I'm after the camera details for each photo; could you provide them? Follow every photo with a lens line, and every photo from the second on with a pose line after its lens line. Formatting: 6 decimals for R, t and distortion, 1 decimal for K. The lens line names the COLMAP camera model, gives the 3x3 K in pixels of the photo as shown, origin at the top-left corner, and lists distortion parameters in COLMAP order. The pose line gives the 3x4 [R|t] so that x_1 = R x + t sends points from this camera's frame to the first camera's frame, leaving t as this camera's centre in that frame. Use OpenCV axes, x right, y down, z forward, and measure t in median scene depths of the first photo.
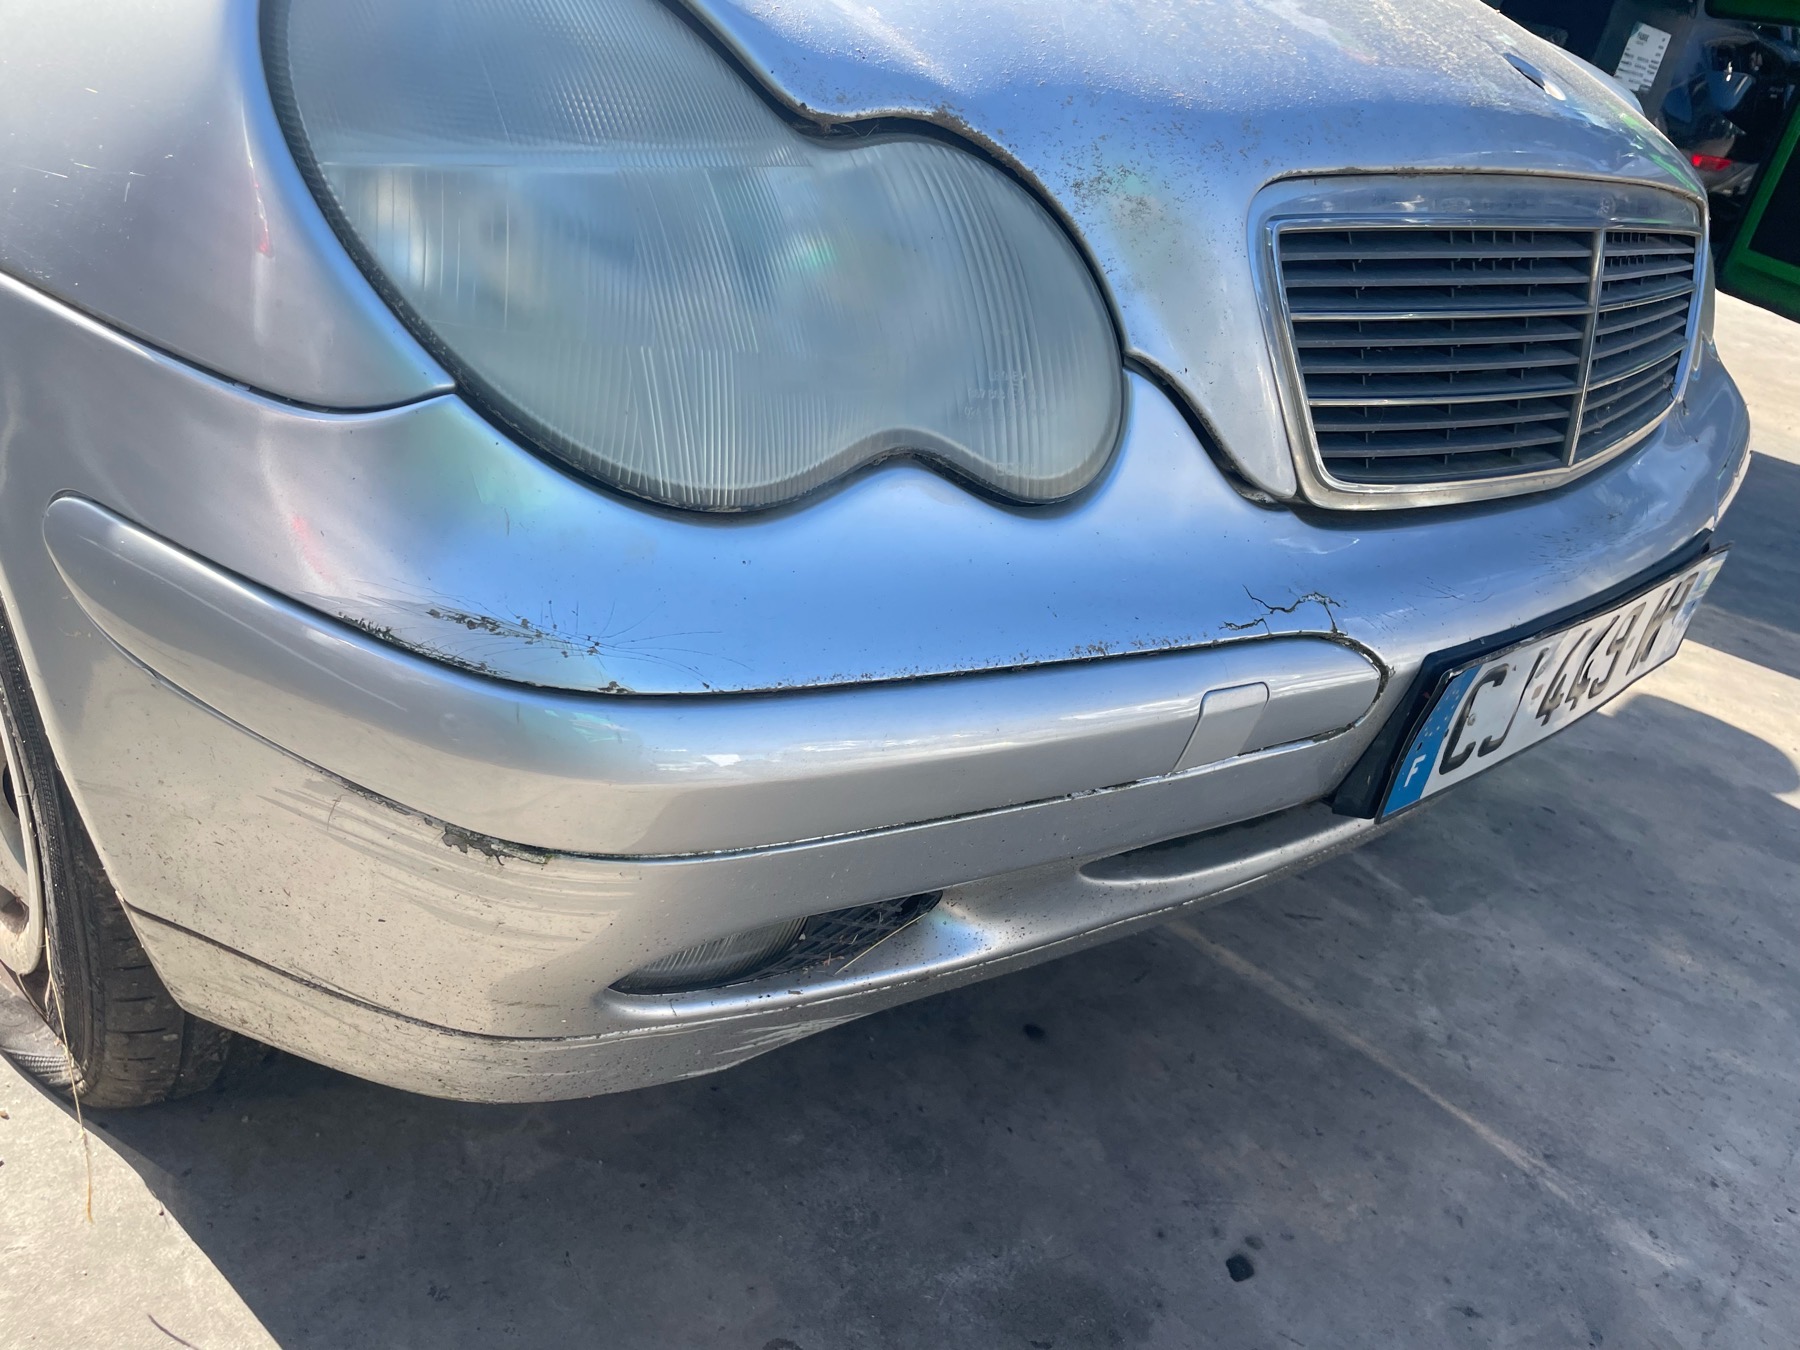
lens RADIAL K [[1356.1, 0, 895.8], [0, 1356.1, 678.2], [0, 0, 1]] dist [0.076087, -0.104027]
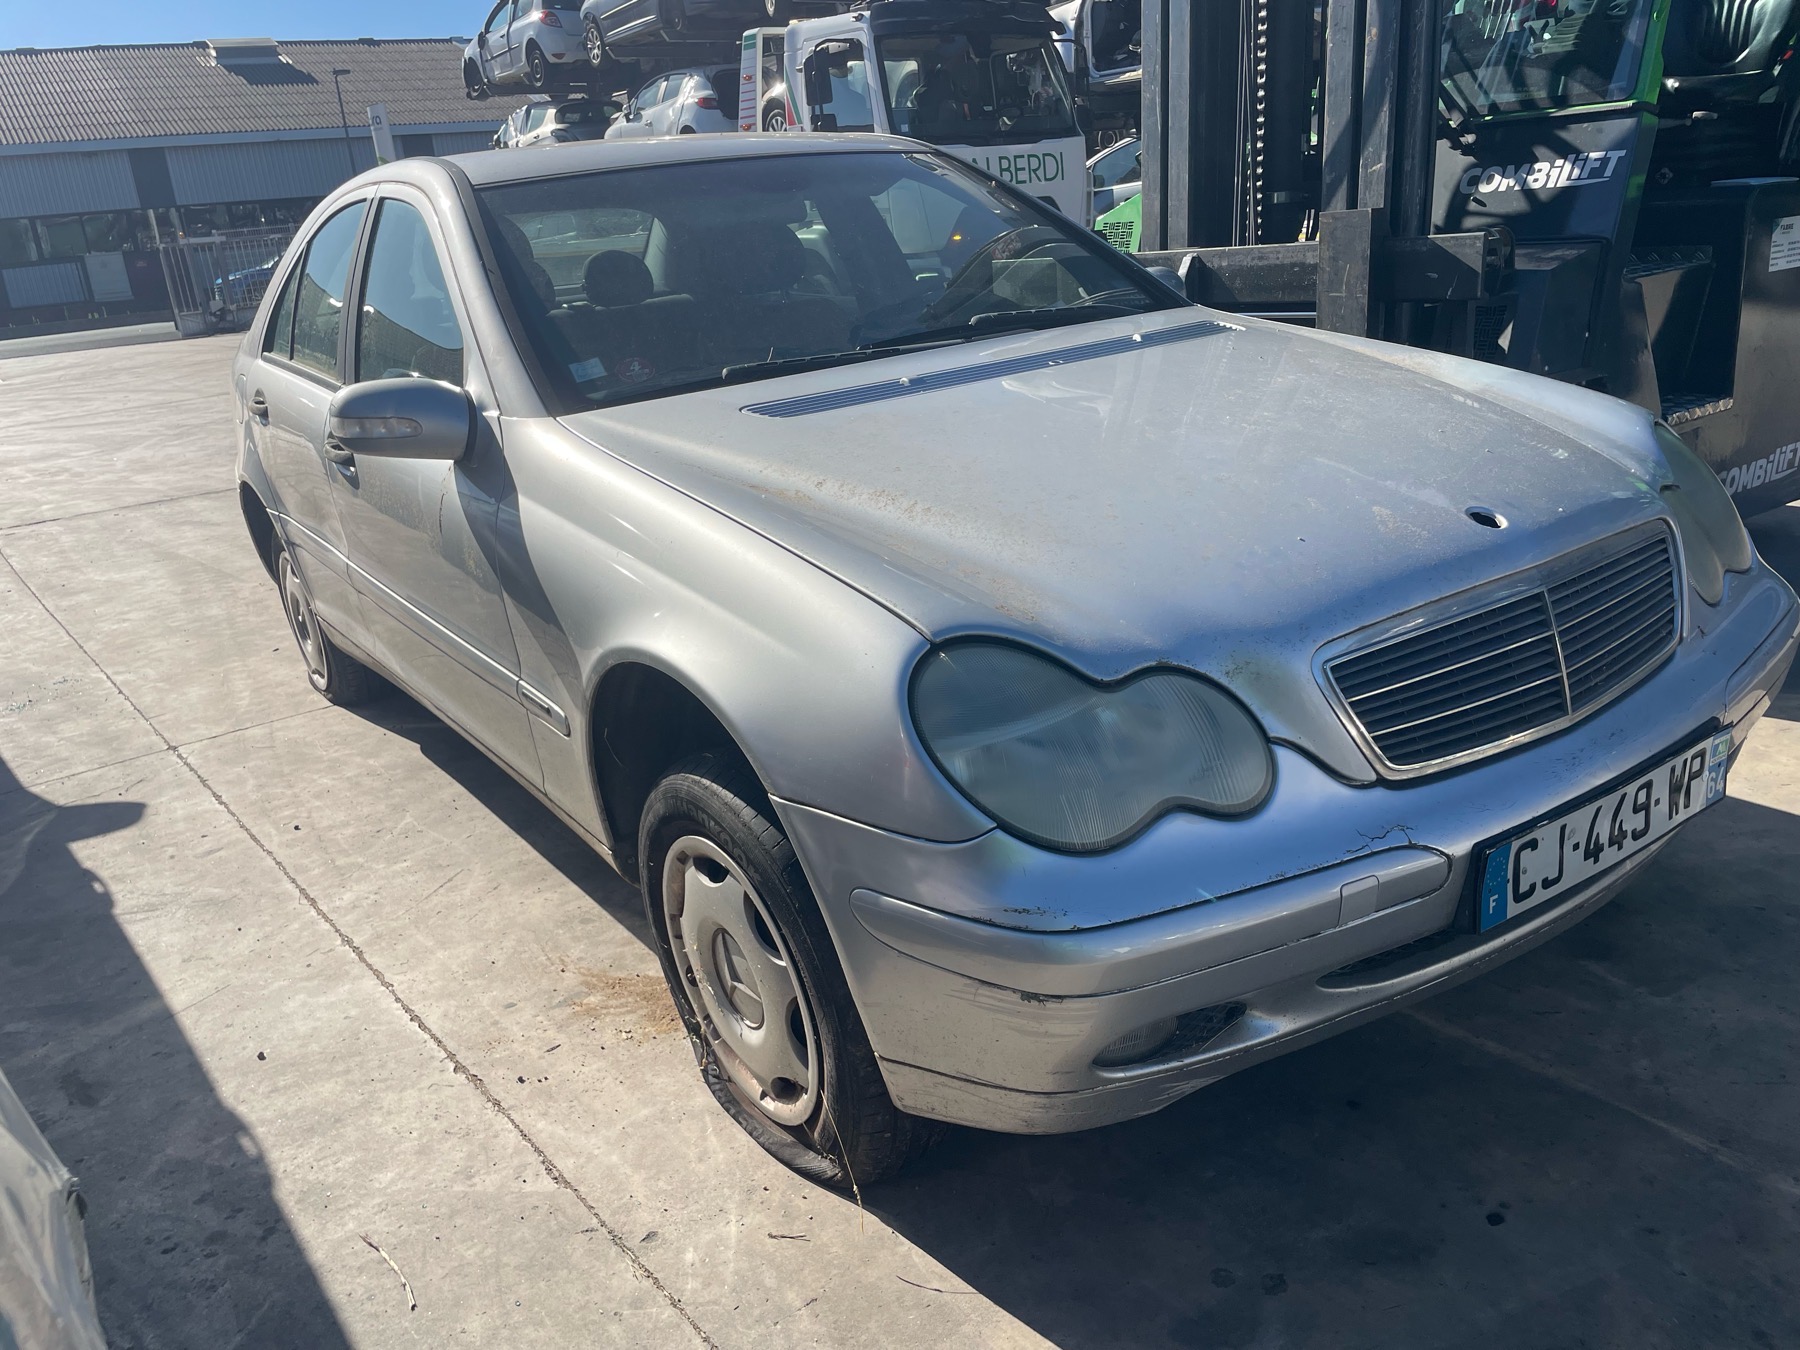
lens RADIAL K [[1356.1, 0, 895.8], [0, 1356.1, 678.2], [0, 0, 1]] dist [0.076087, -0.104027]
pose [[0.945663, -0.211193, -0.247224, 0.147722], [0.166558, 0.967648, -0.189517, -0.012767], [0.279250, 0.138042, 0.950244, -1.136527]]
